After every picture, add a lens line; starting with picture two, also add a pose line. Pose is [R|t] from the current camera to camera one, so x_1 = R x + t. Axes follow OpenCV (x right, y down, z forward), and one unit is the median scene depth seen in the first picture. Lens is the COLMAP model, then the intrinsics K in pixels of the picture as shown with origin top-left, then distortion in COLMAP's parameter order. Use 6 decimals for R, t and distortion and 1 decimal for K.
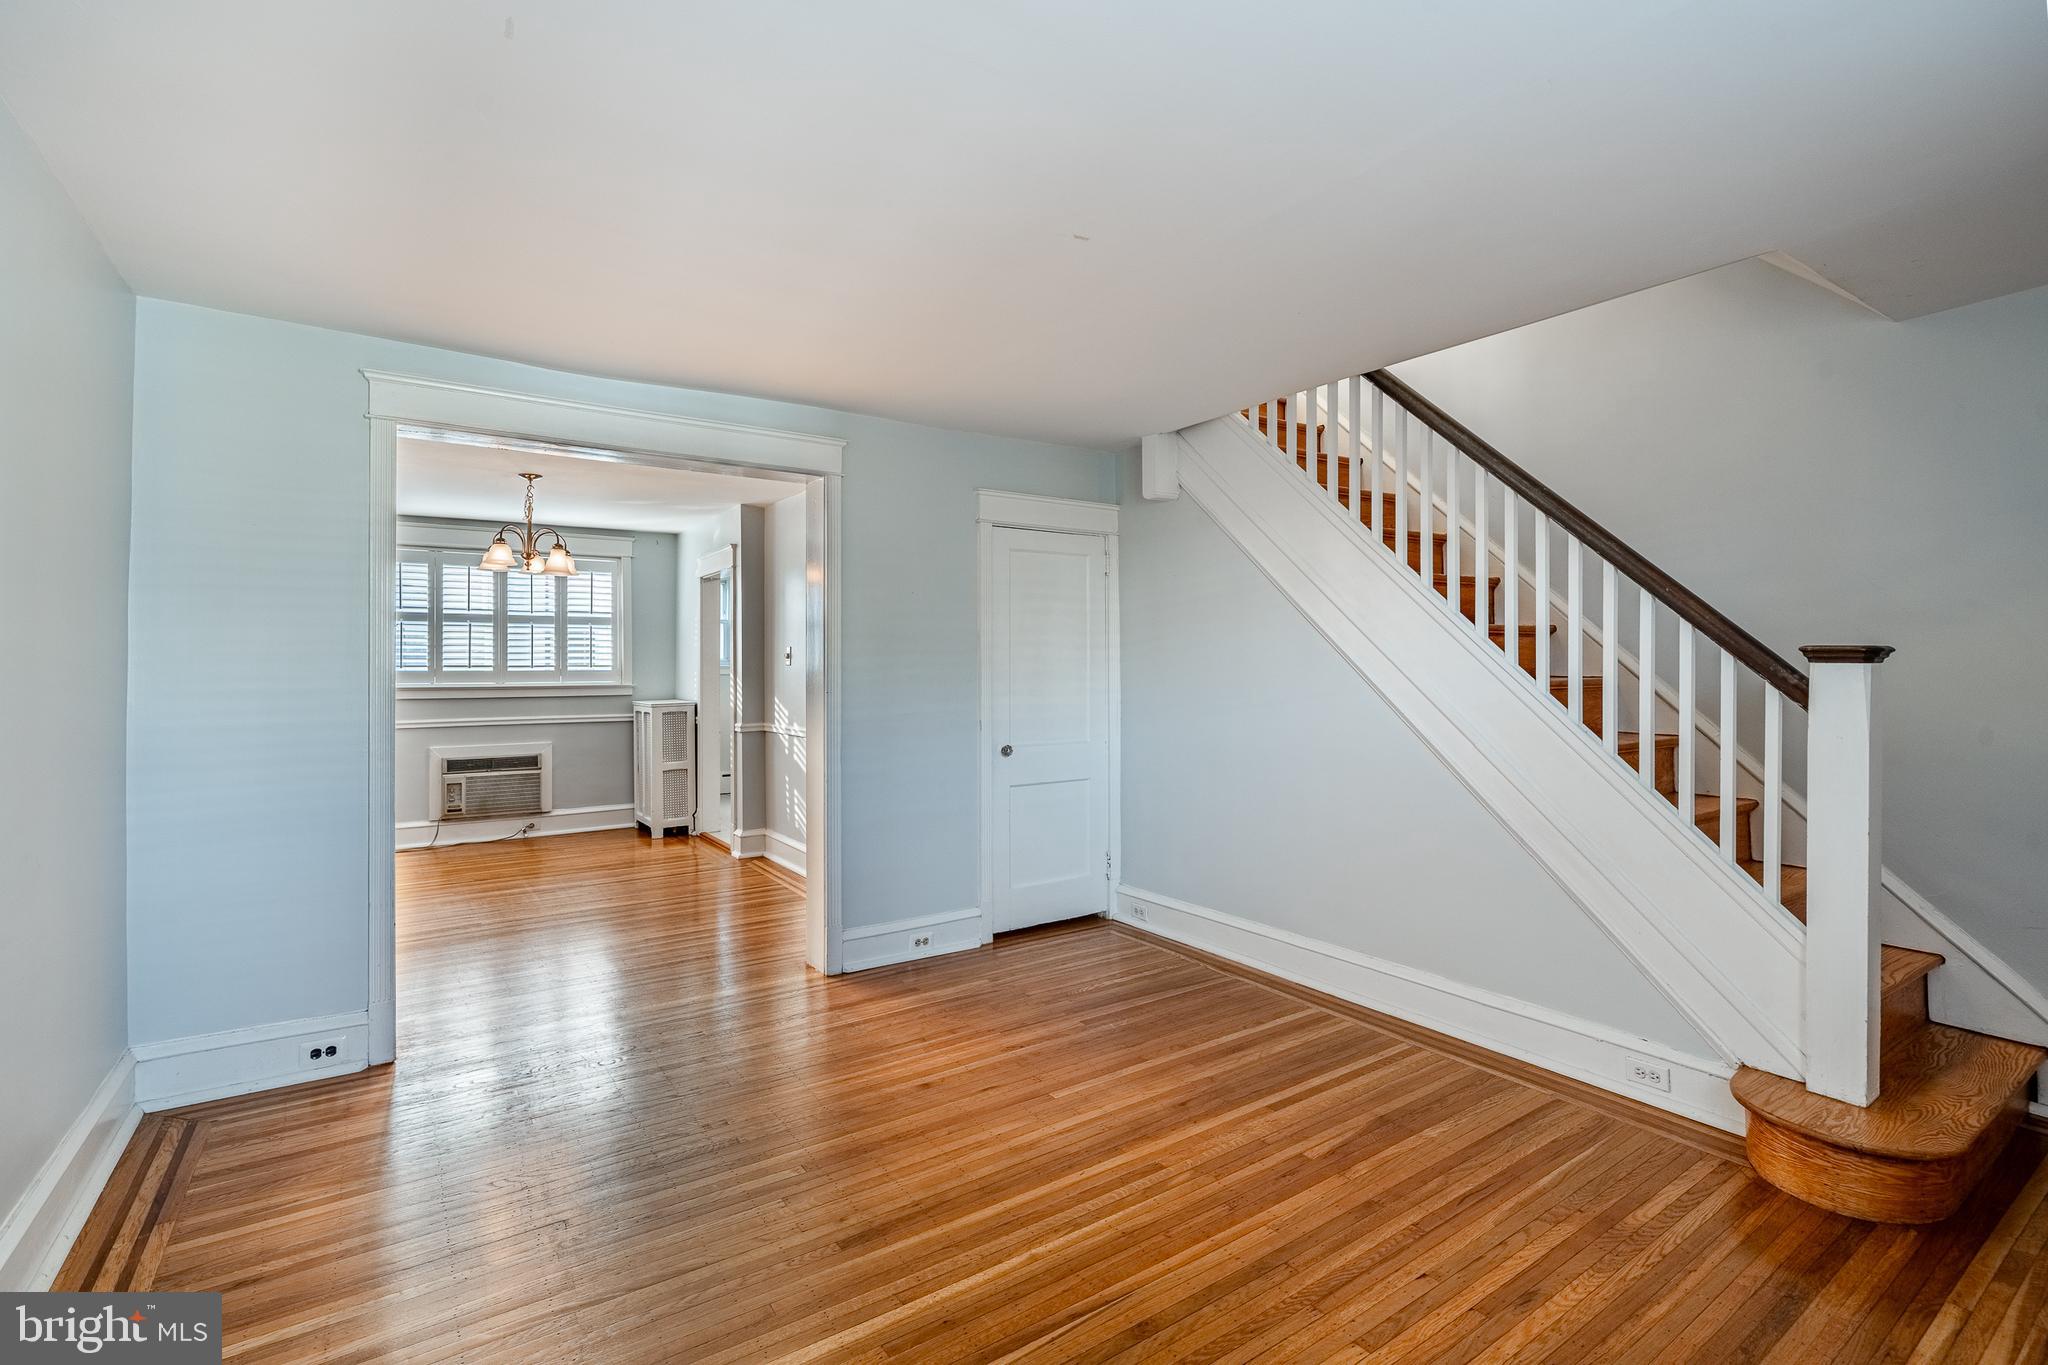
lens RADIAL K [[931.5, 0, 1015.0], [0, 931.5, 670.5], [0, 0, 1]] dist [-0.003370, -0.000561]
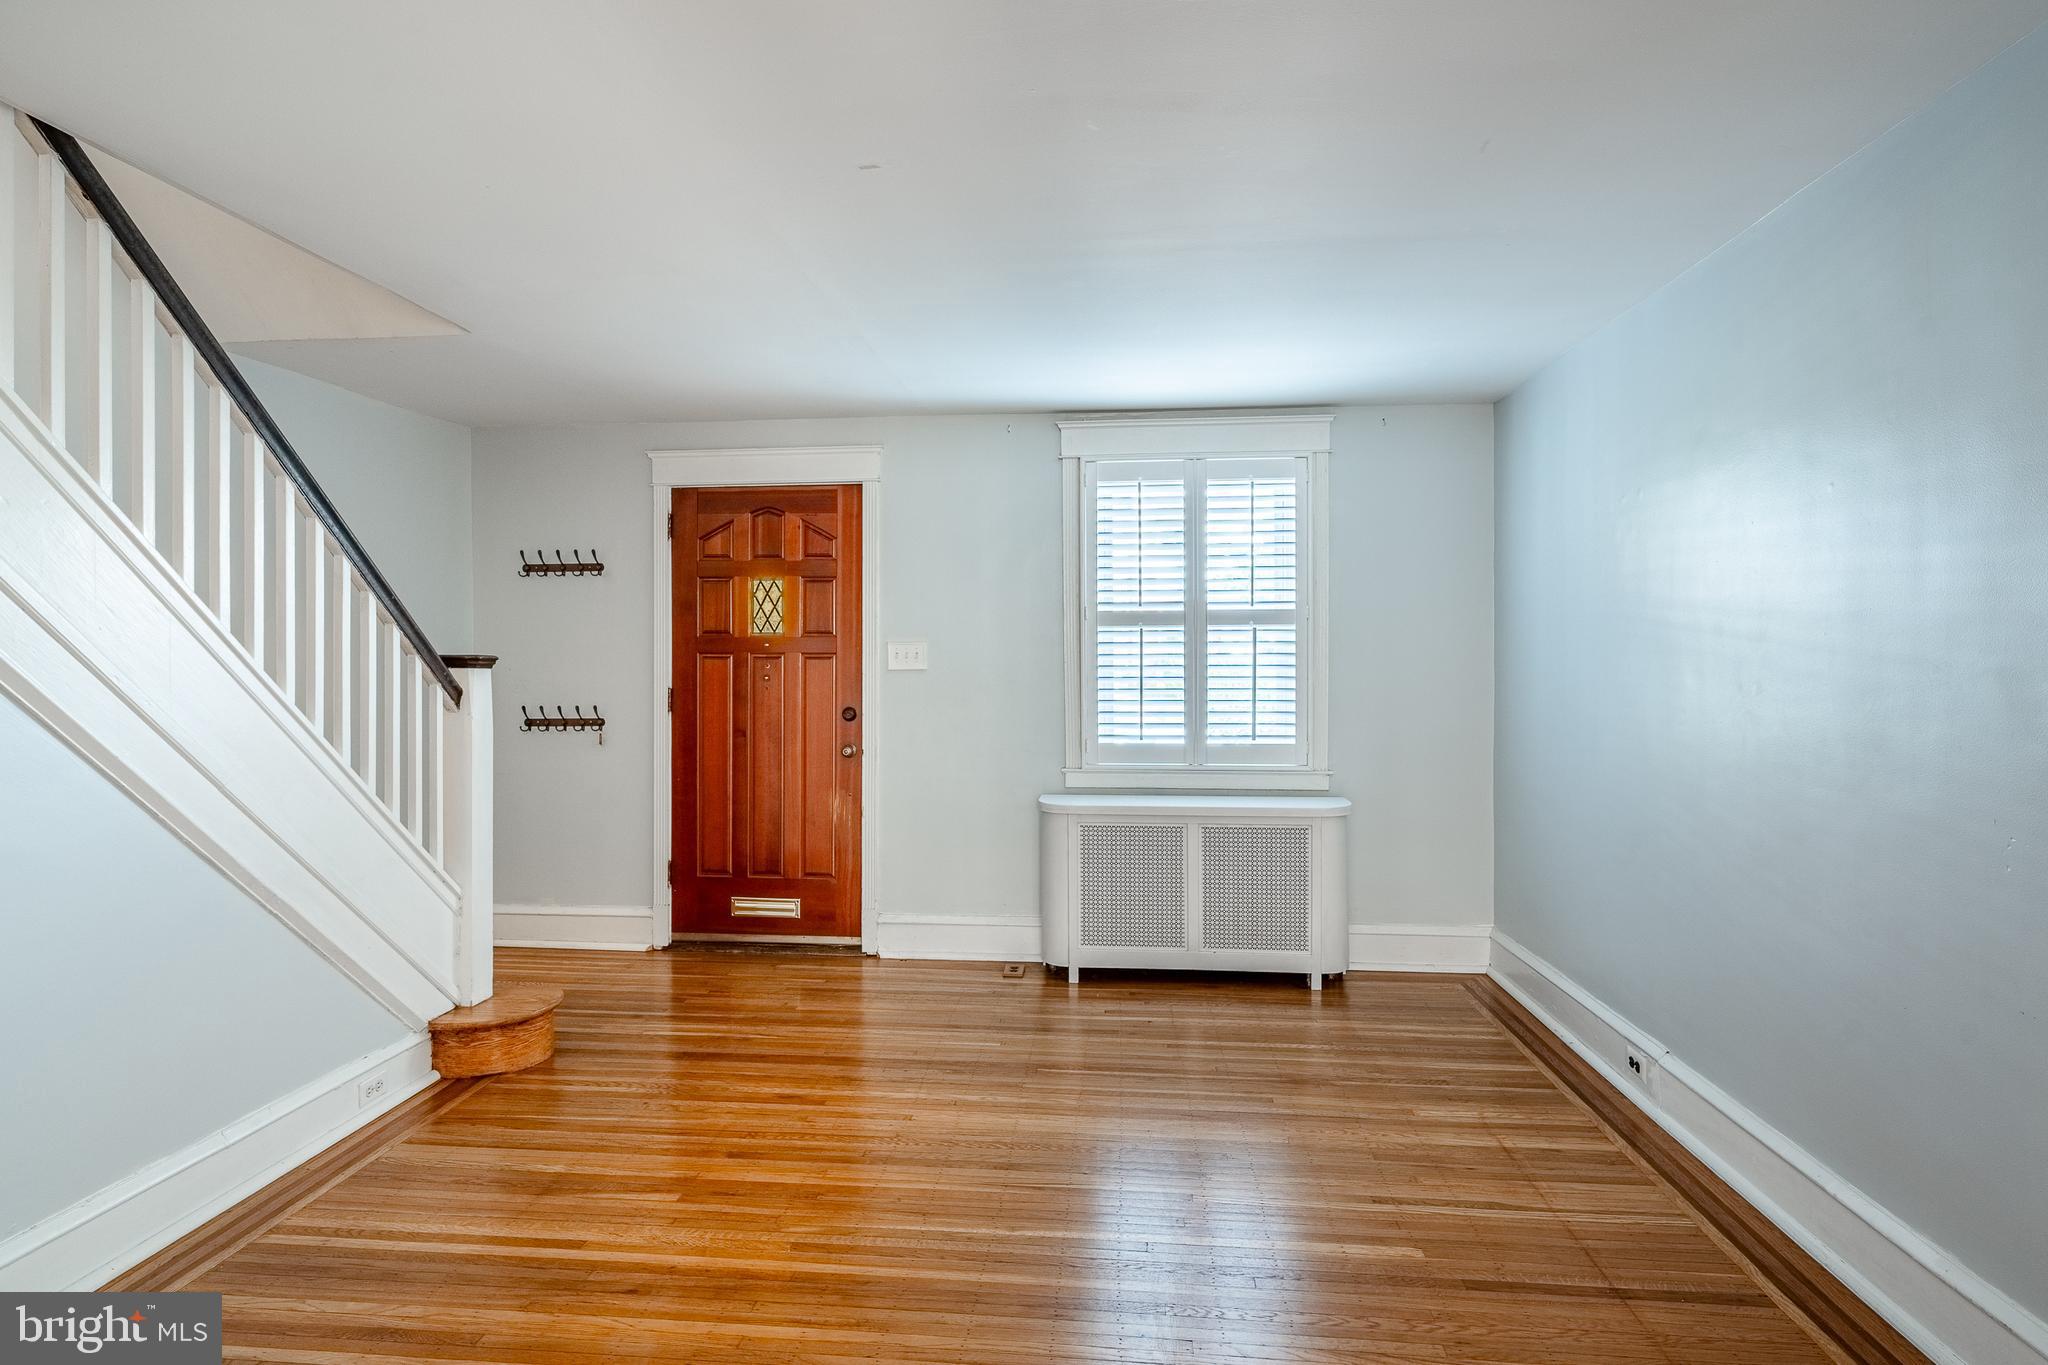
lens RADIAL K [[1106.0, 0, 995.3], [0, 1106.0, 670.6], [0, 0, 1]] dist [0.000021, -0.000151]
pose [[-0.759740, -0.003031, 0.650220, -0.236484], [0.008921, 0.999846, 0.015084, -0.007767], [-0.650166, 0.017260, -0.759596, 0.592805]]
